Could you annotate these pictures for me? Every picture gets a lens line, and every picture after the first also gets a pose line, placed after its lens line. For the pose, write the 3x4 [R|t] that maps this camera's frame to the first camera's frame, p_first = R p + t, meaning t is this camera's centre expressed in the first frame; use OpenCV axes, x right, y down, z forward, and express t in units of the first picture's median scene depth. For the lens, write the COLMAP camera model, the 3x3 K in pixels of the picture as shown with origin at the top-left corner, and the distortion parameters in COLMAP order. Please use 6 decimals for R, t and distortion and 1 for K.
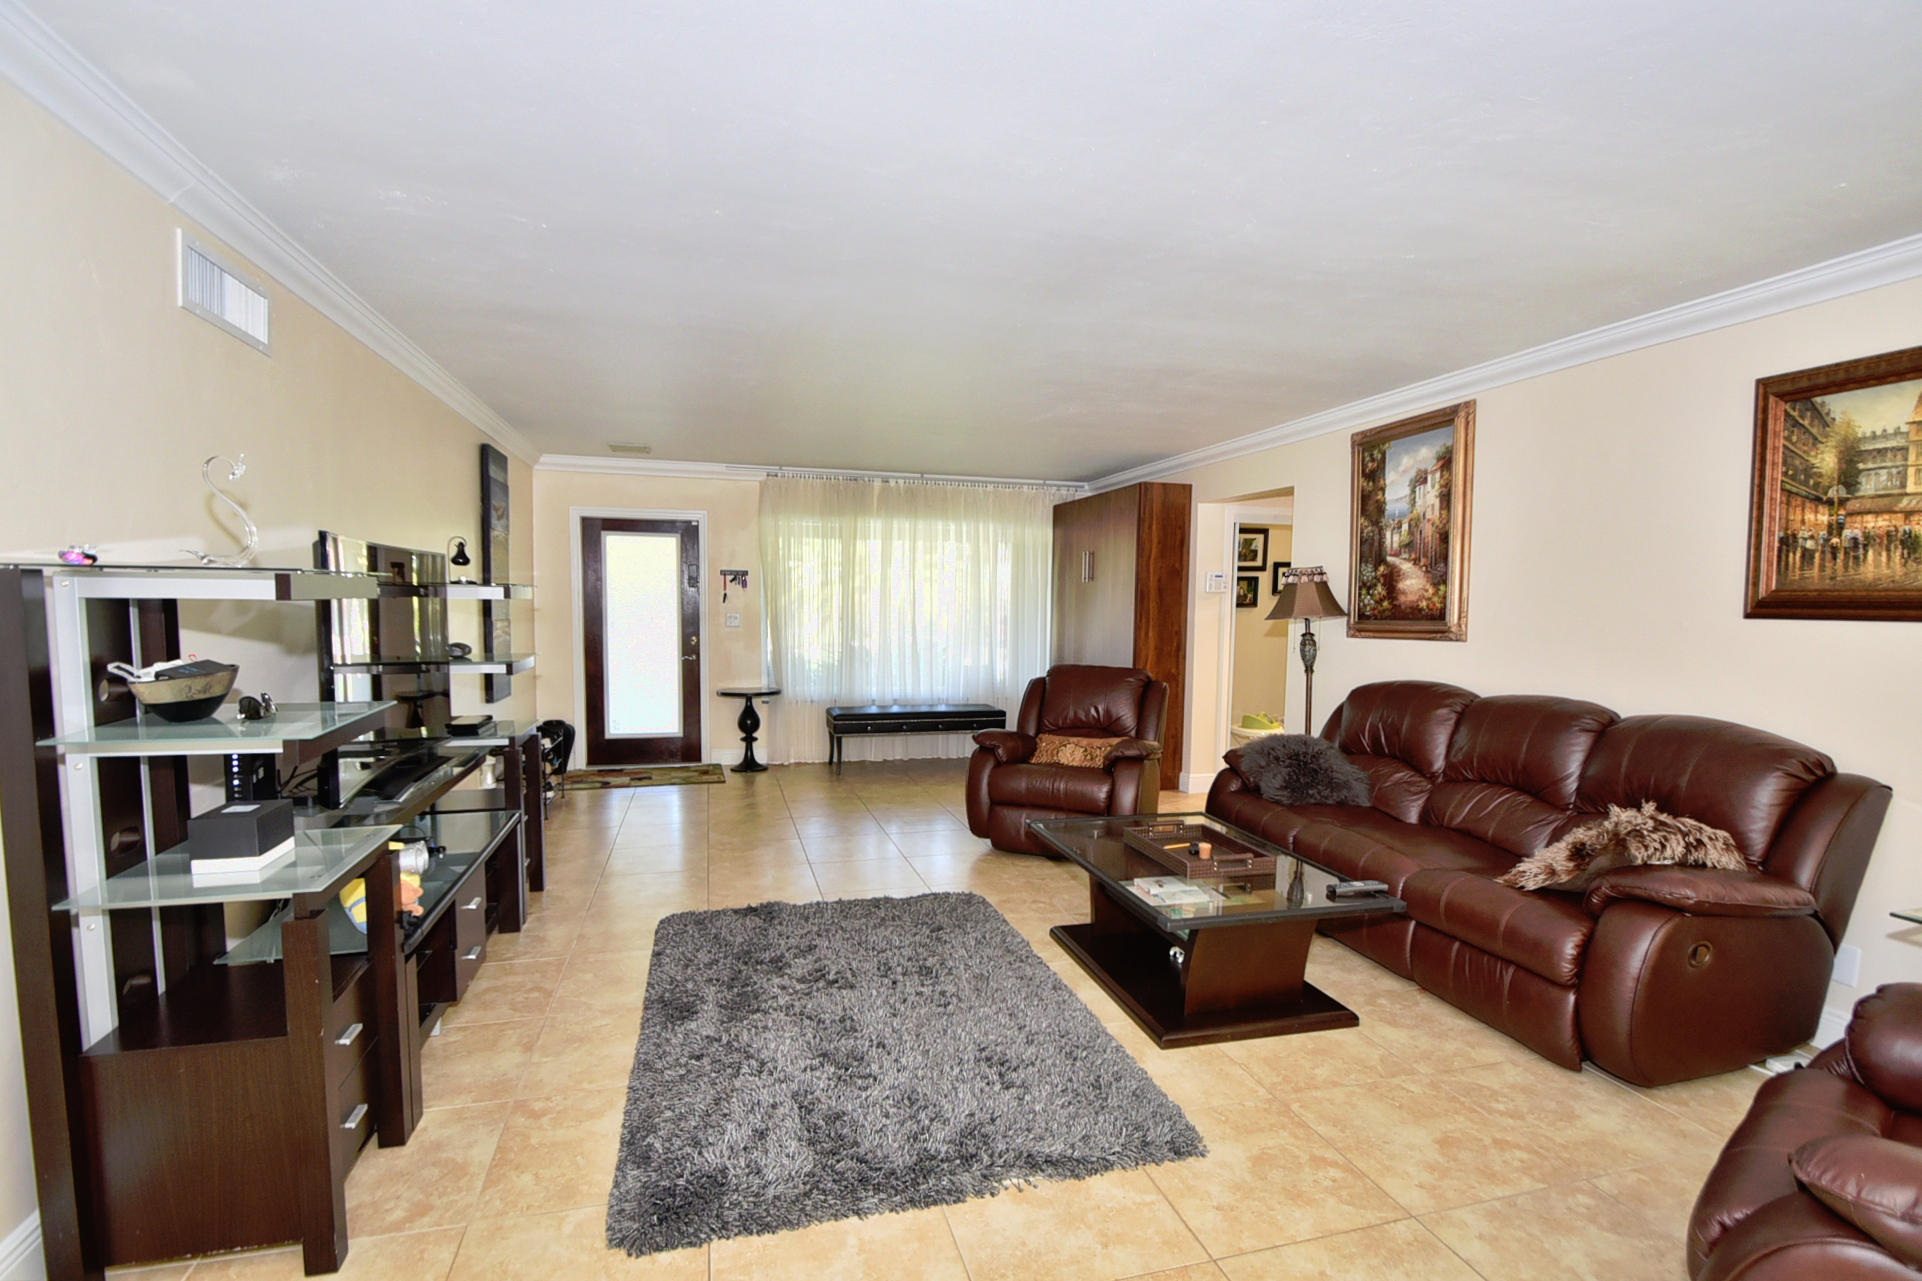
lens RADIAL K [[902.2, 0, 944.5], [0, 902.2, 667.5], [0, 0, 1]] dist [-0.004944, -0.009523]
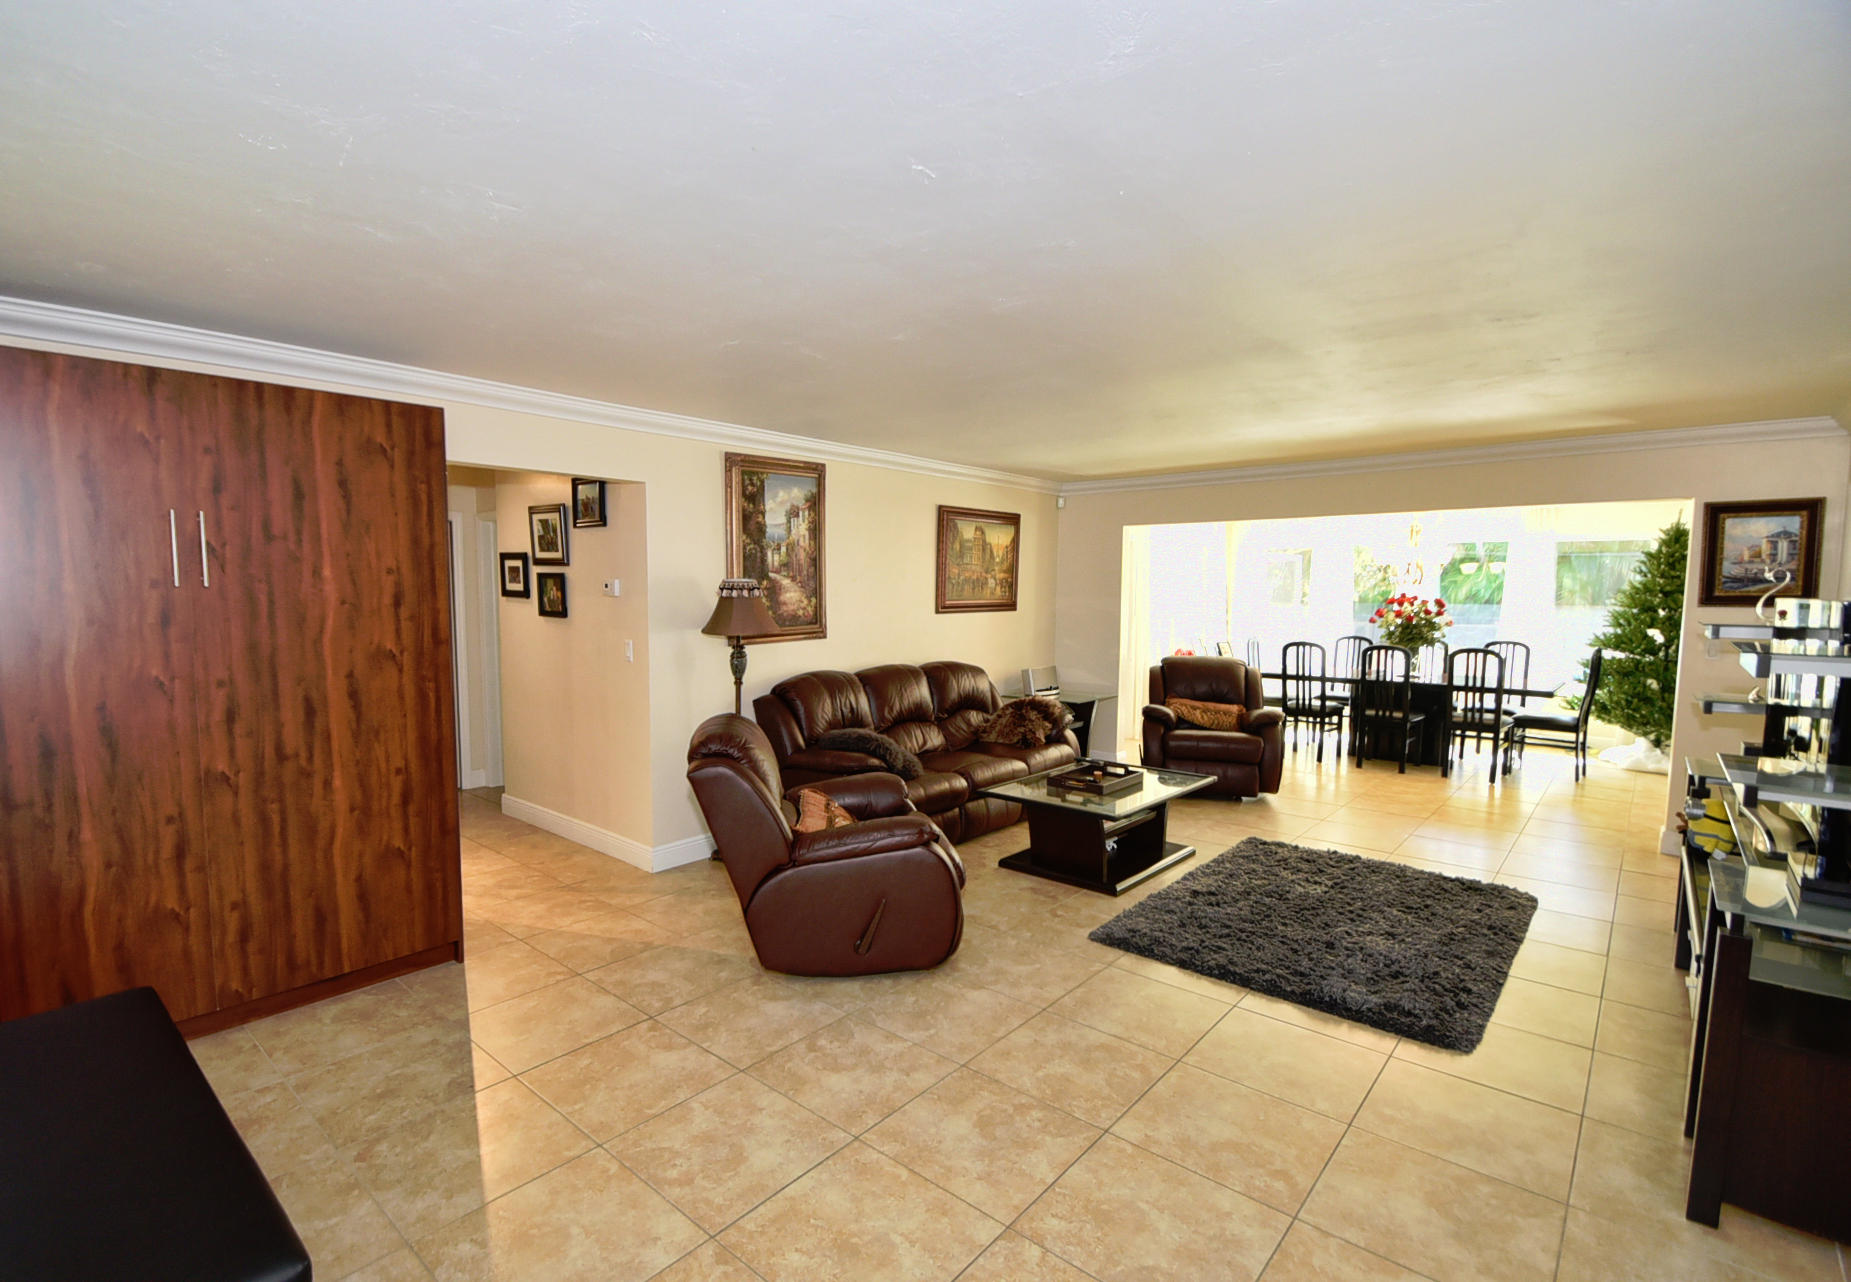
lens RADIAL K [[851.1, 0, 874.3], [0, 851.1, 667.0], [0, 0, 1]] dist [0.000026, -0.005124]
pose [[-0.539891, -0.093494, 0.836526, -0.642100], [0.051280, 0.988313, 0.143555, -0.192718], [-0.840171, 0.120401, -0.528787, 1.856640]]
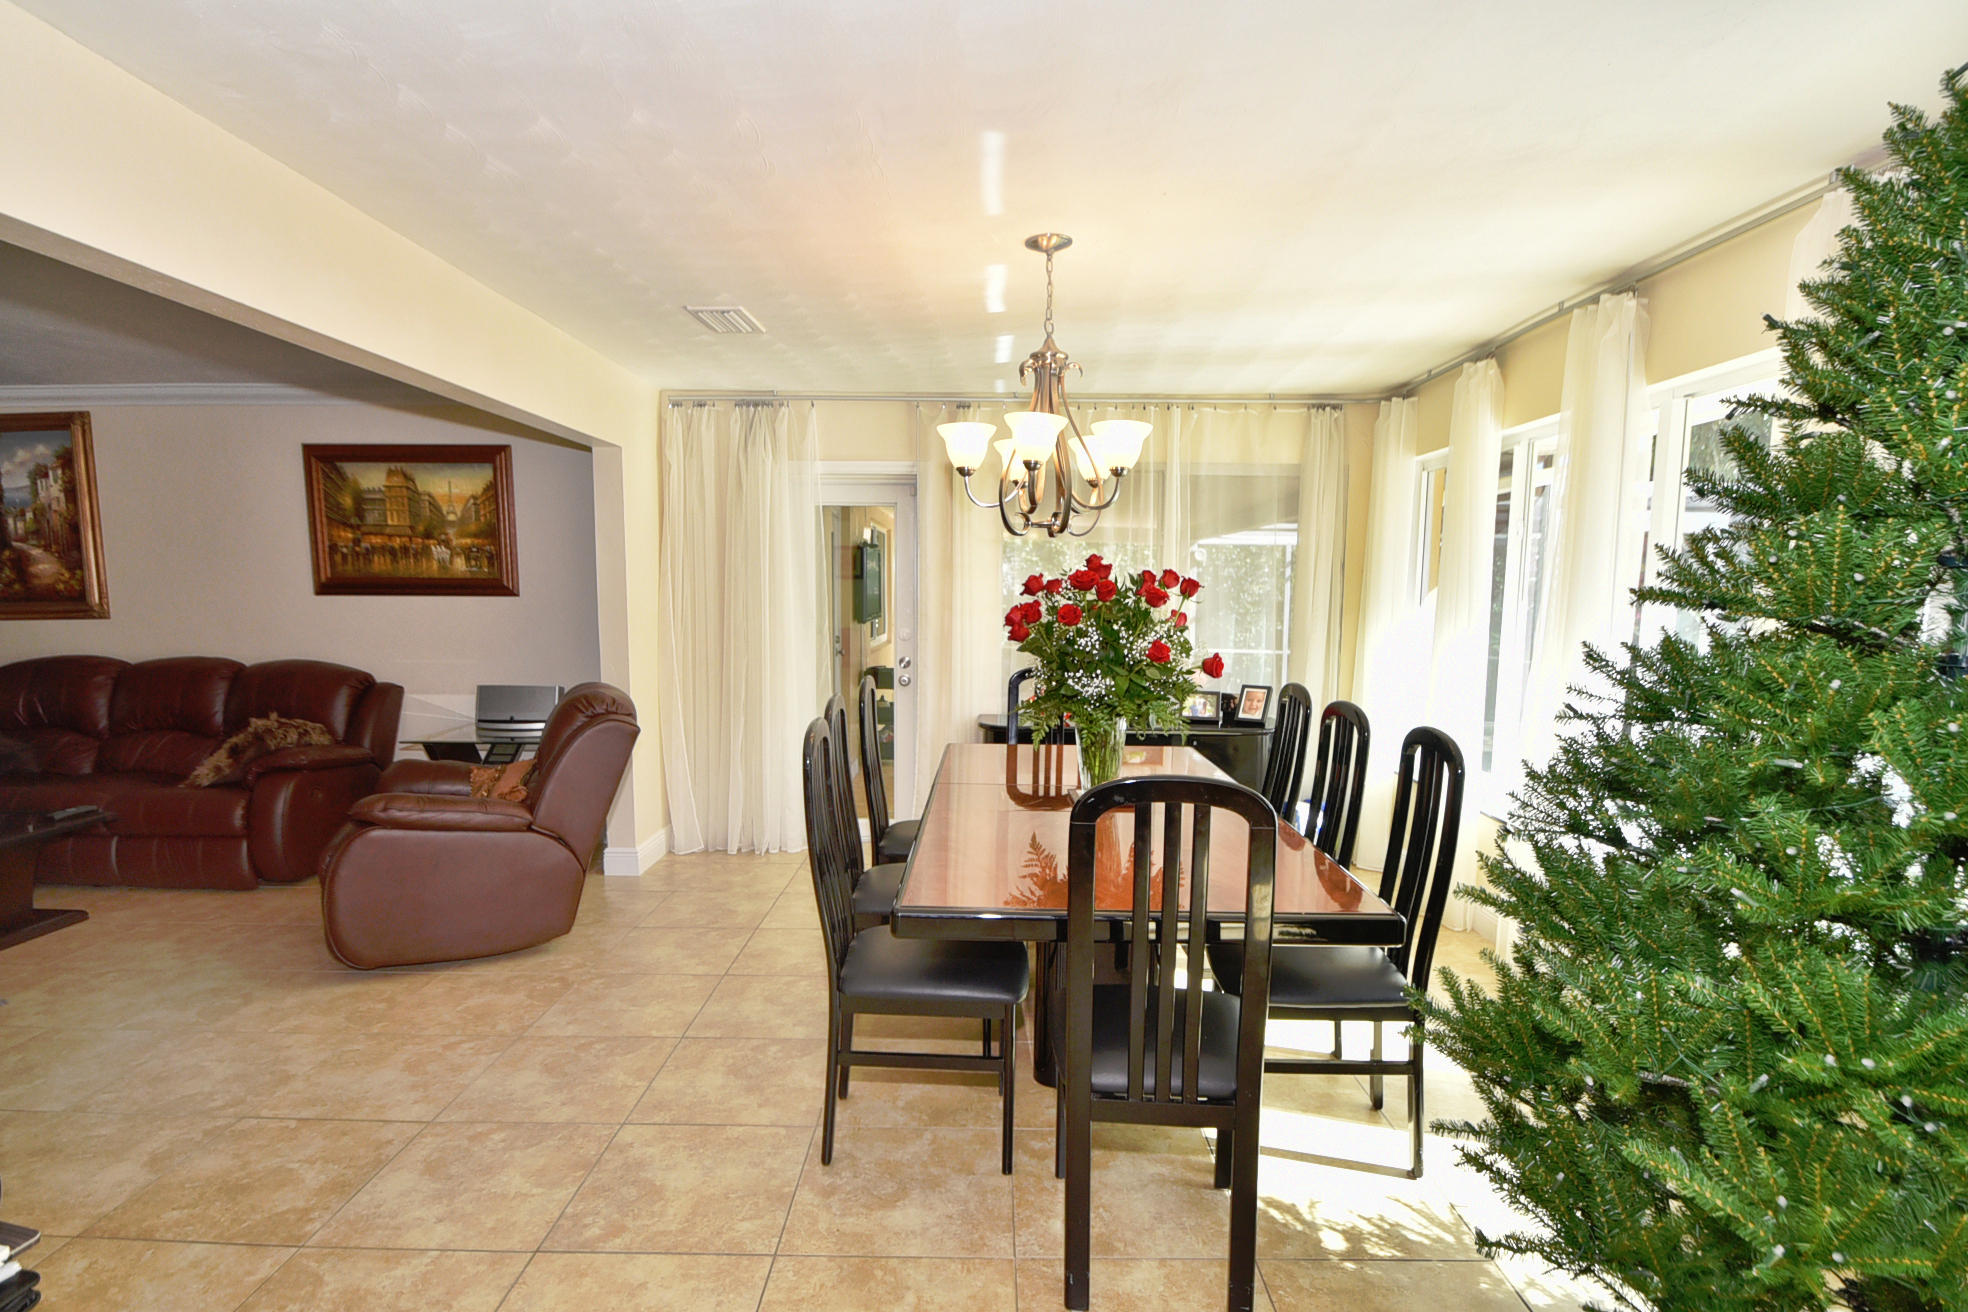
lens RADIAL K [[975.3, 0, 1004.4], [0, 975.3, 710.2], [0, 0, 1]] dist [-0.026604, -0.004330]
pose [[0.241657, -0.128896, 0.961763, -0.395688], [0.060823, 0.991202, 0.117559, 0.017983], [-0.968454, 0.030089, 0.247371, -0.500082]]
